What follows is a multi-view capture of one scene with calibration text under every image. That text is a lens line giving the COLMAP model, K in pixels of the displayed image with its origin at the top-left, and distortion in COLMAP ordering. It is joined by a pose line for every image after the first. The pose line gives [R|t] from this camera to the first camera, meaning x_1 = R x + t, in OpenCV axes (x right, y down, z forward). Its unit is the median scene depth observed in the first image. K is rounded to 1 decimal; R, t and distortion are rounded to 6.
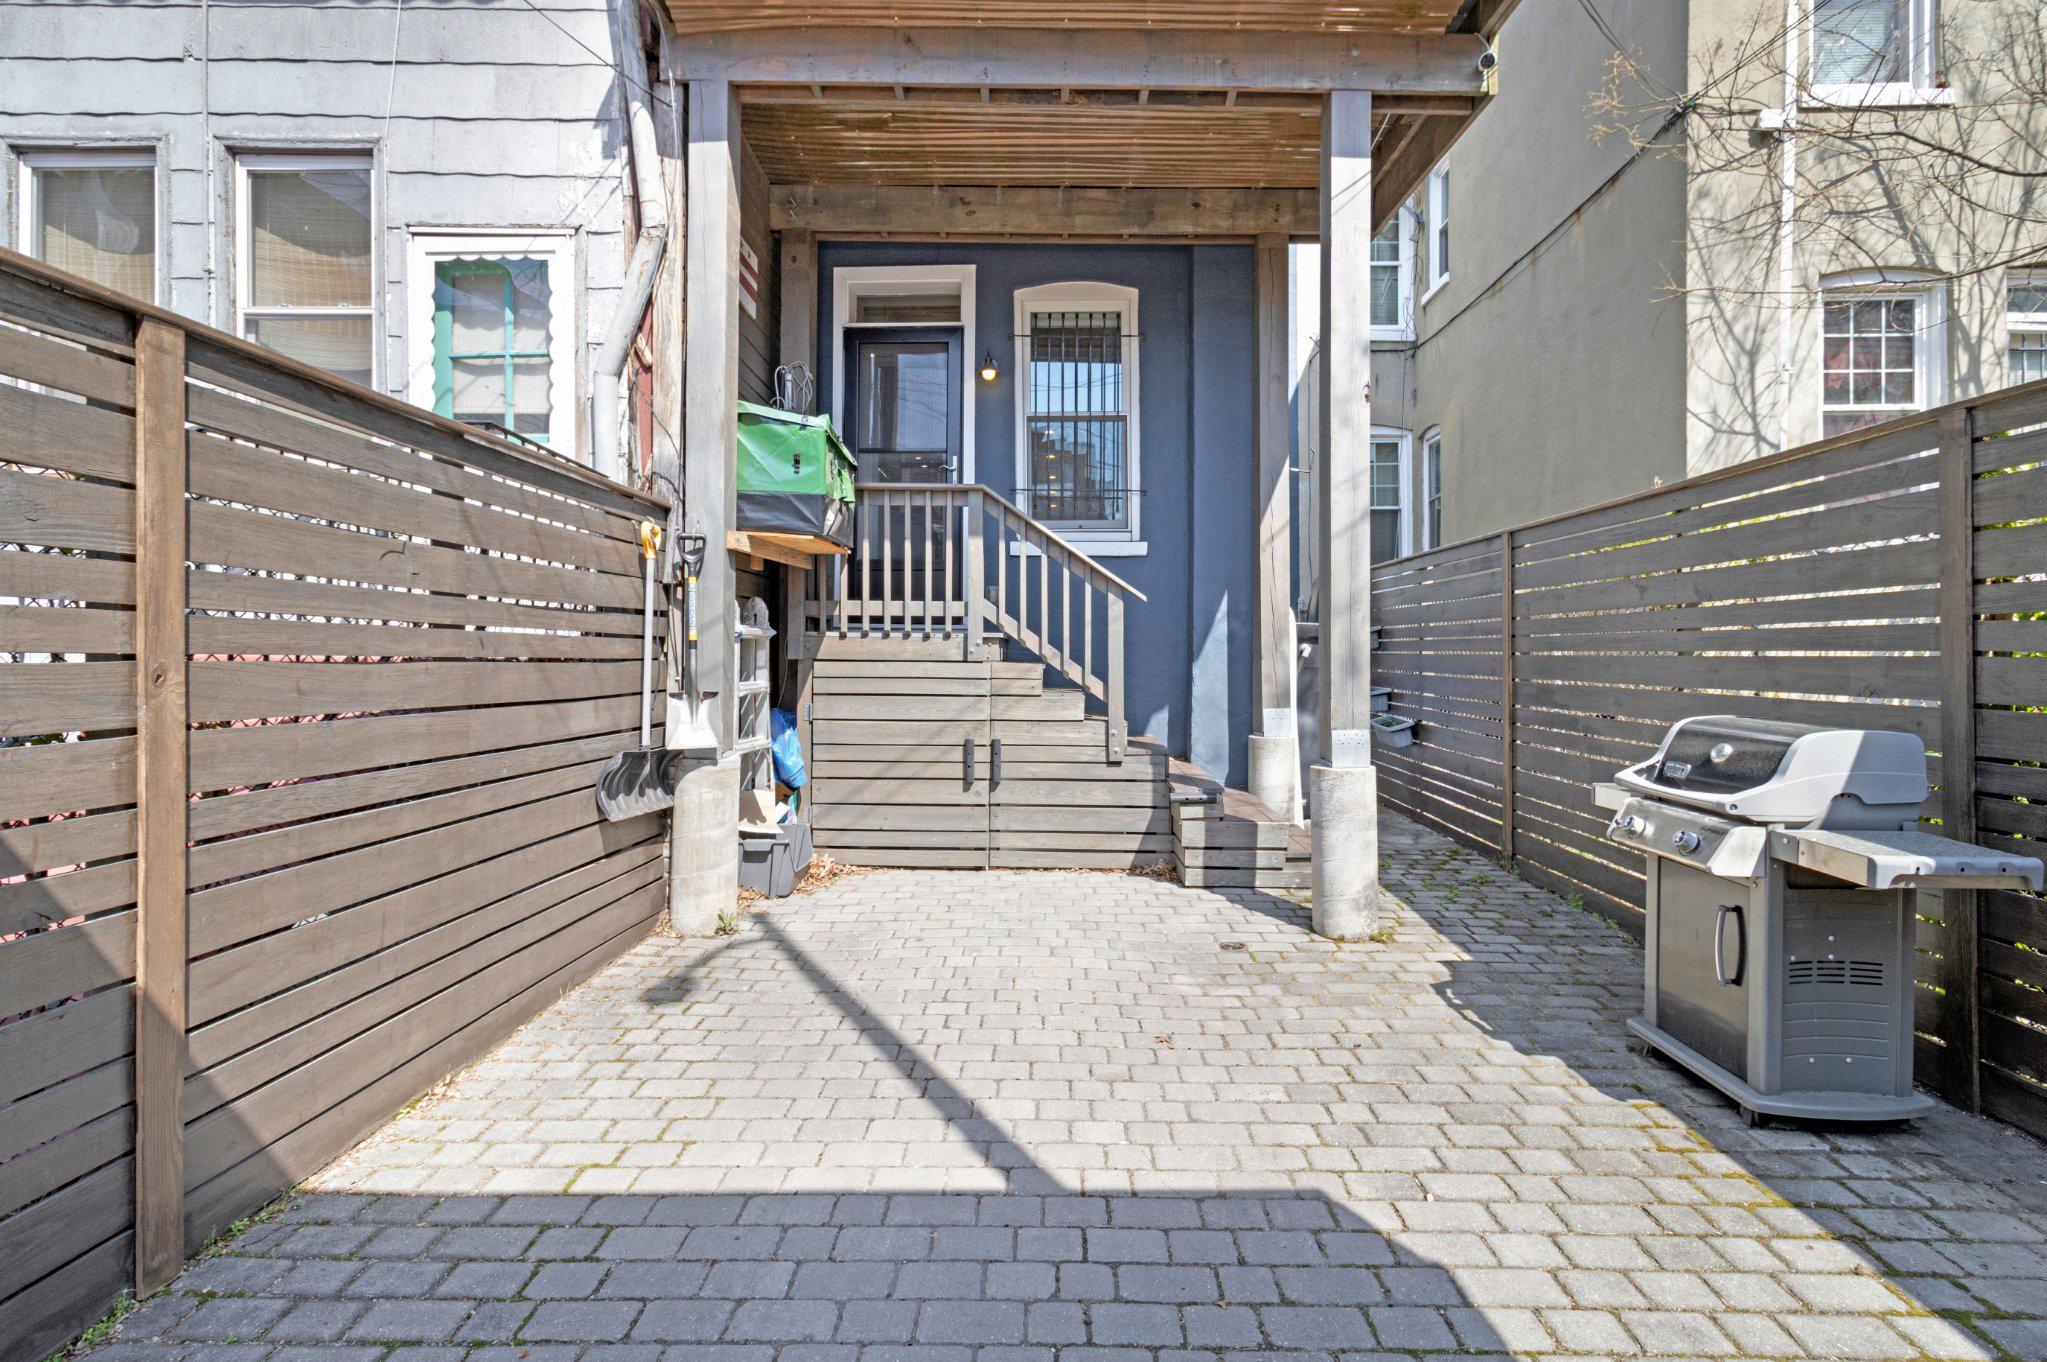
lens RADIAL K [[988.6, 0, 1023.5], [0, 988.6, 681.0], [0, 0, 1]] dist [0.000947, 0.000103]
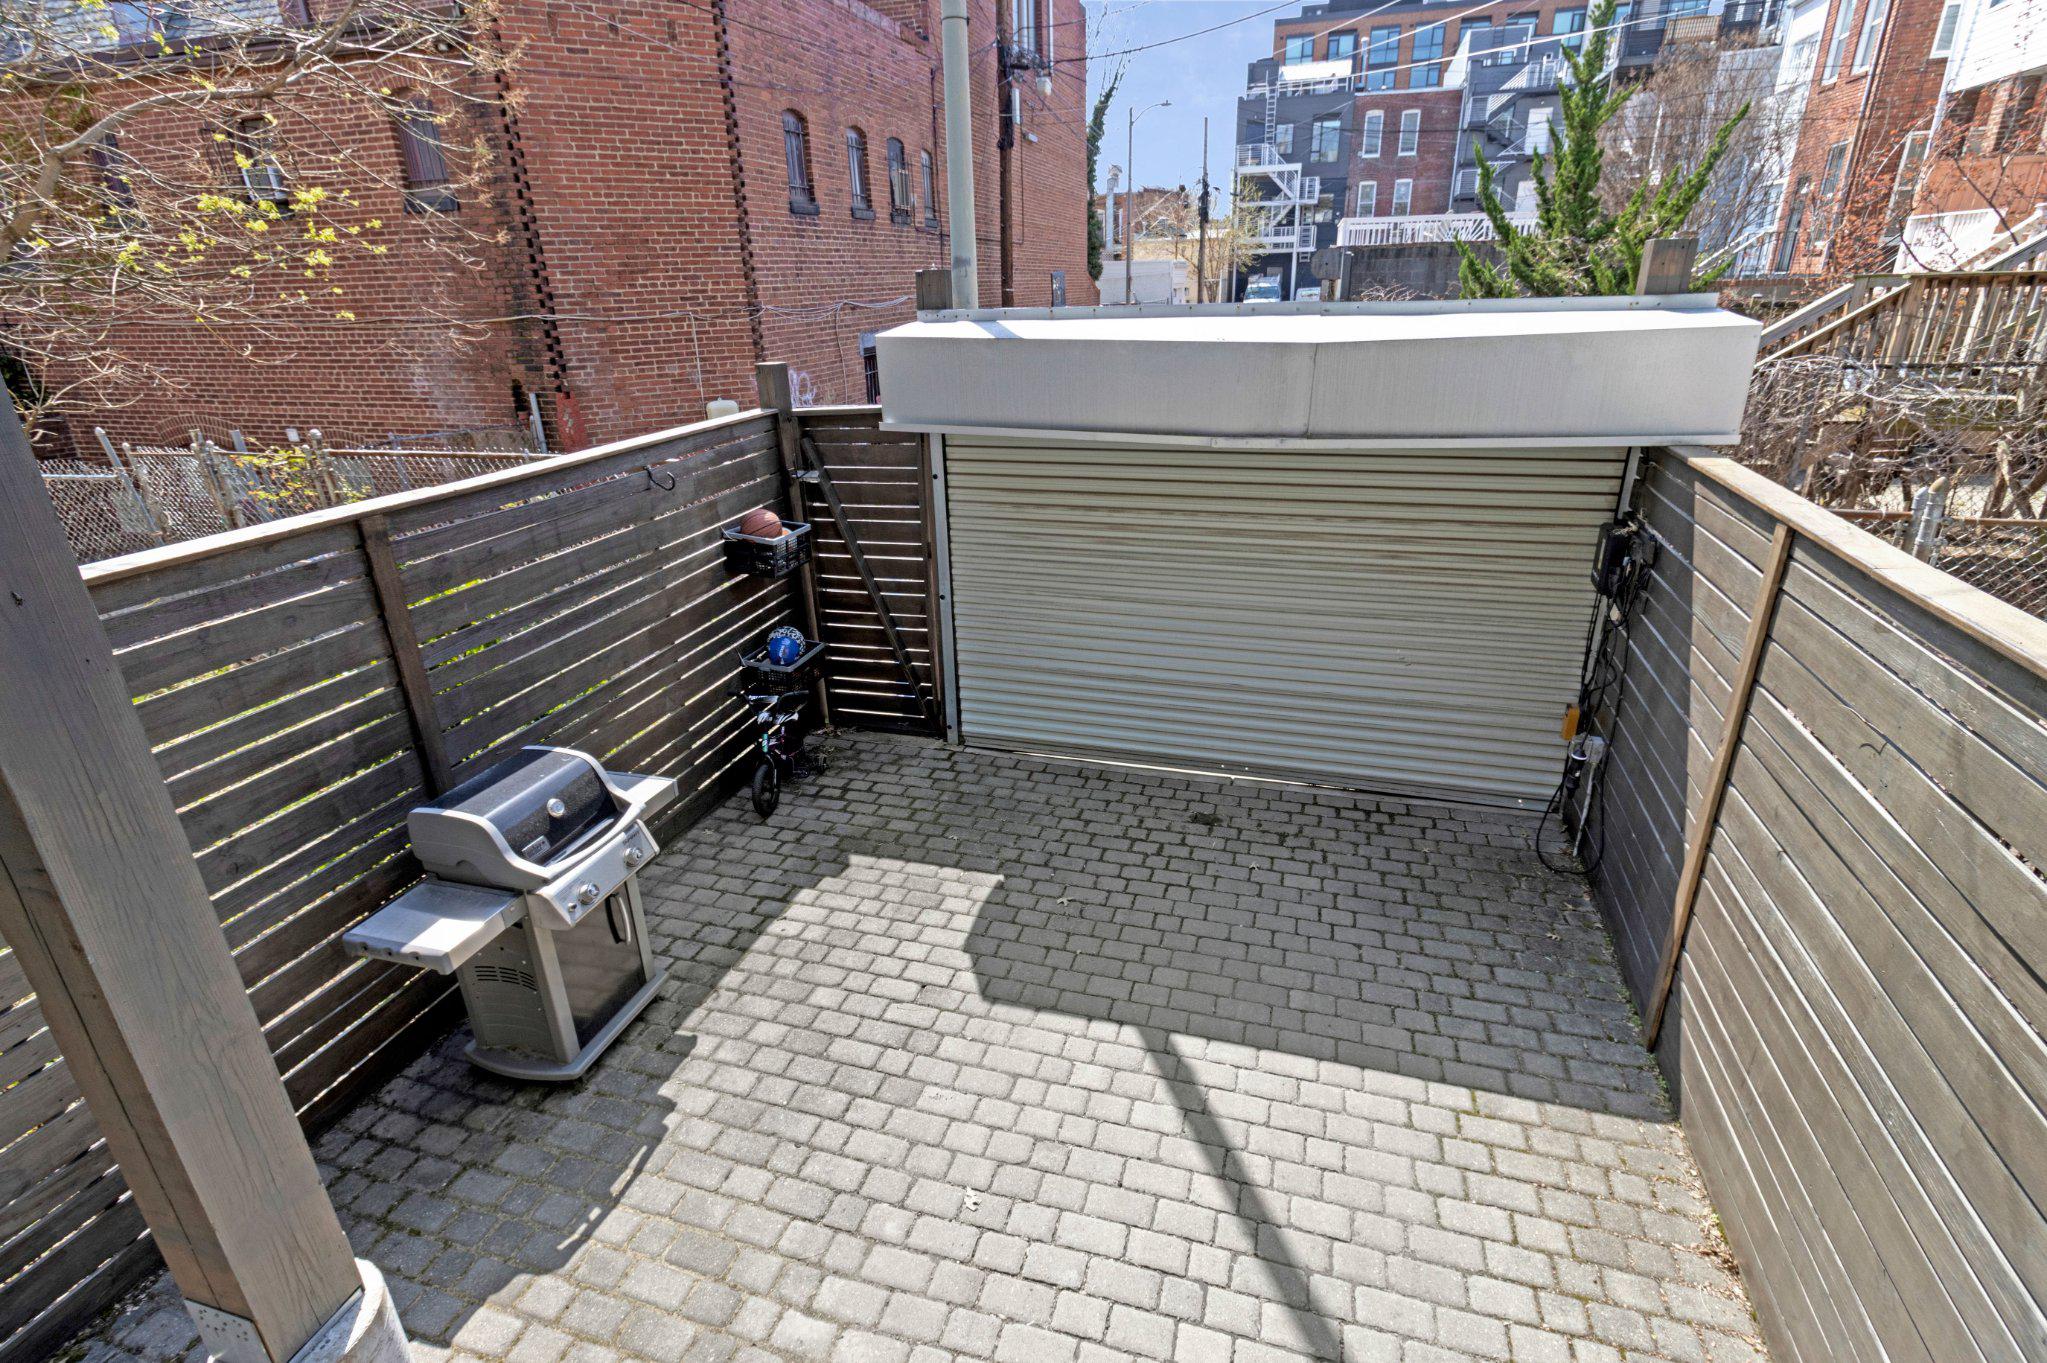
lens RADIAL K [[988.6, 0, 1023.5], [0, 988.6, 681.5], [0, 0, 1]] dist [0.000947, 0.000103]
pose [[-0.970465, -0.073757, 0.229691, -0.102730], [0.020399, 0.923617, 0.382774, -0.565276], [-0.240378, 0.376154, -0.894833, 2.087117]]
